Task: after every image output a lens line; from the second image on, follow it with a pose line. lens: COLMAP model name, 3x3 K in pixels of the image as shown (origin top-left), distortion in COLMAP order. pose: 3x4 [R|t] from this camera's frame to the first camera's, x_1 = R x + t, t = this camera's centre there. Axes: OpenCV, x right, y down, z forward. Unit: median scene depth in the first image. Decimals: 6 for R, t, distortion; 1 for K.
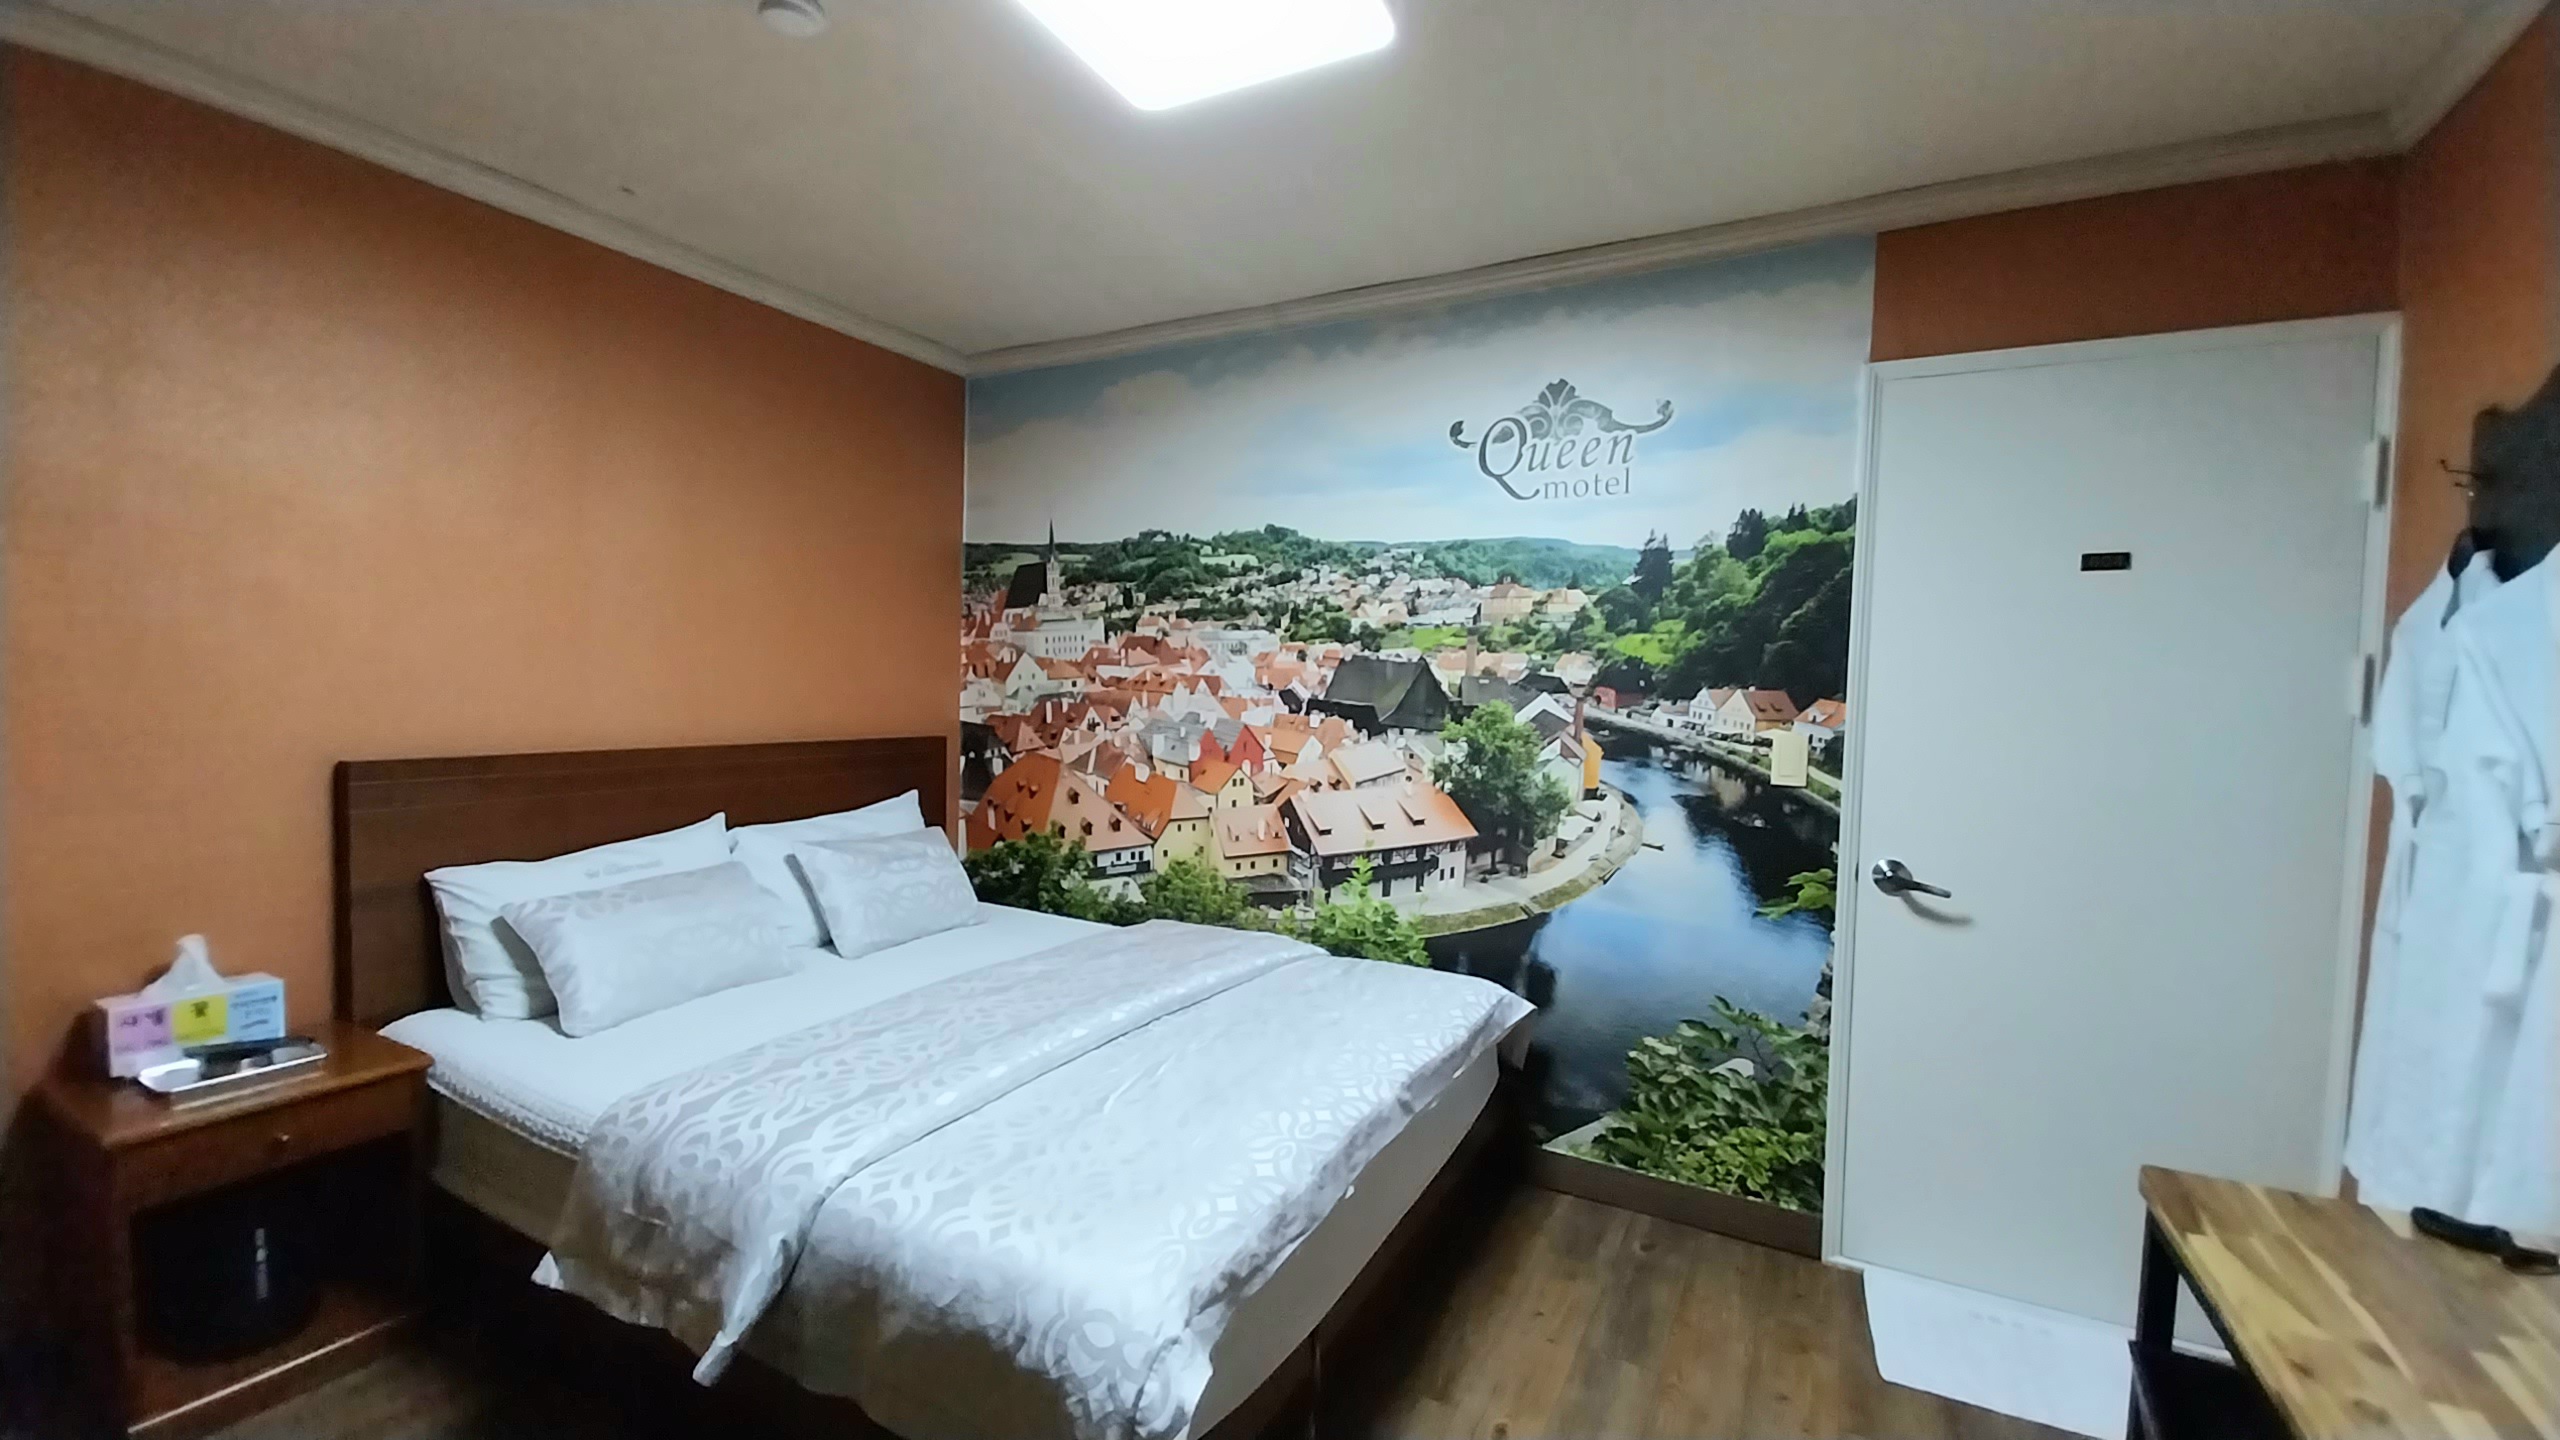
lens RADIAL K [[1001.7, 0, 1274.0], [0, 1001.7, 724.5], [0, 0, 1]] dist [0.003681, -0.003840]
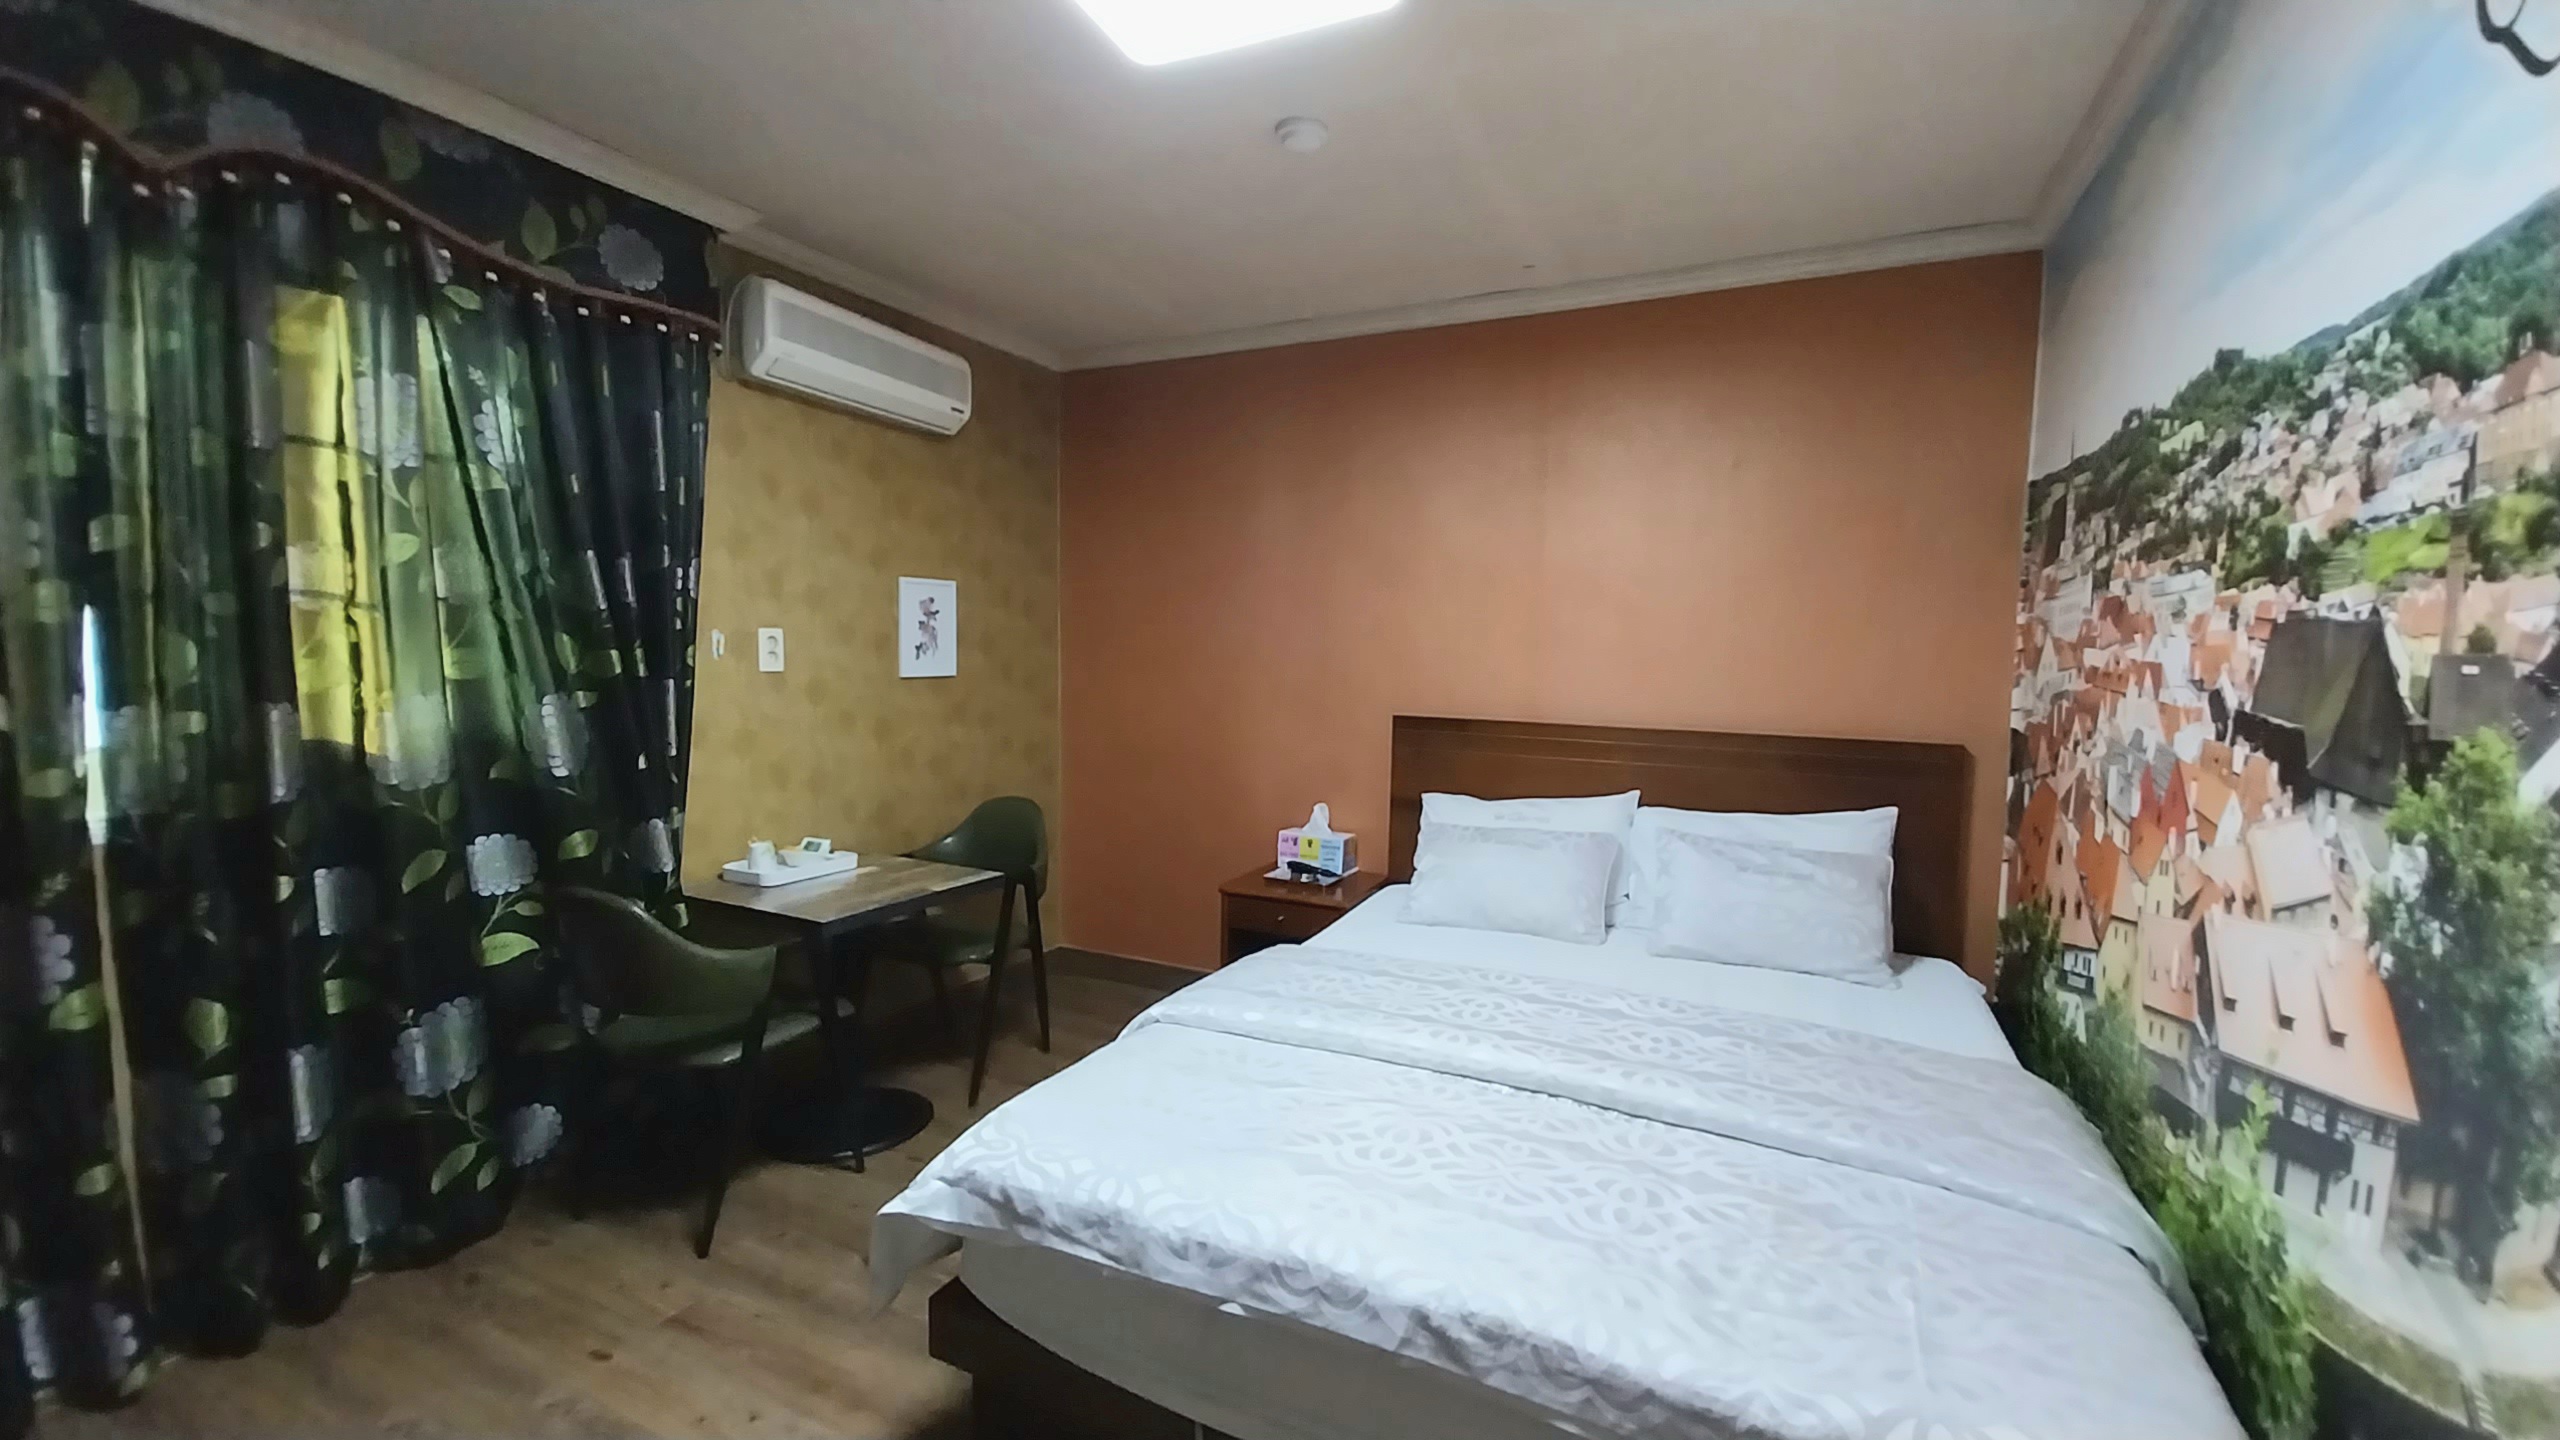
lens RADIAL K [[1001.7, 0, 1331.4], [0, 1001.7, 719.4], [0, 0, 1]] dist [0.003681, -0.003840]
pose [[0.078243, 0.051585, -0.995599, 0.494255], [-0.059755, 0.997108, 0.046967, -0.019275], [0.995142, 0.055817, 0.081099, 0.584847]]
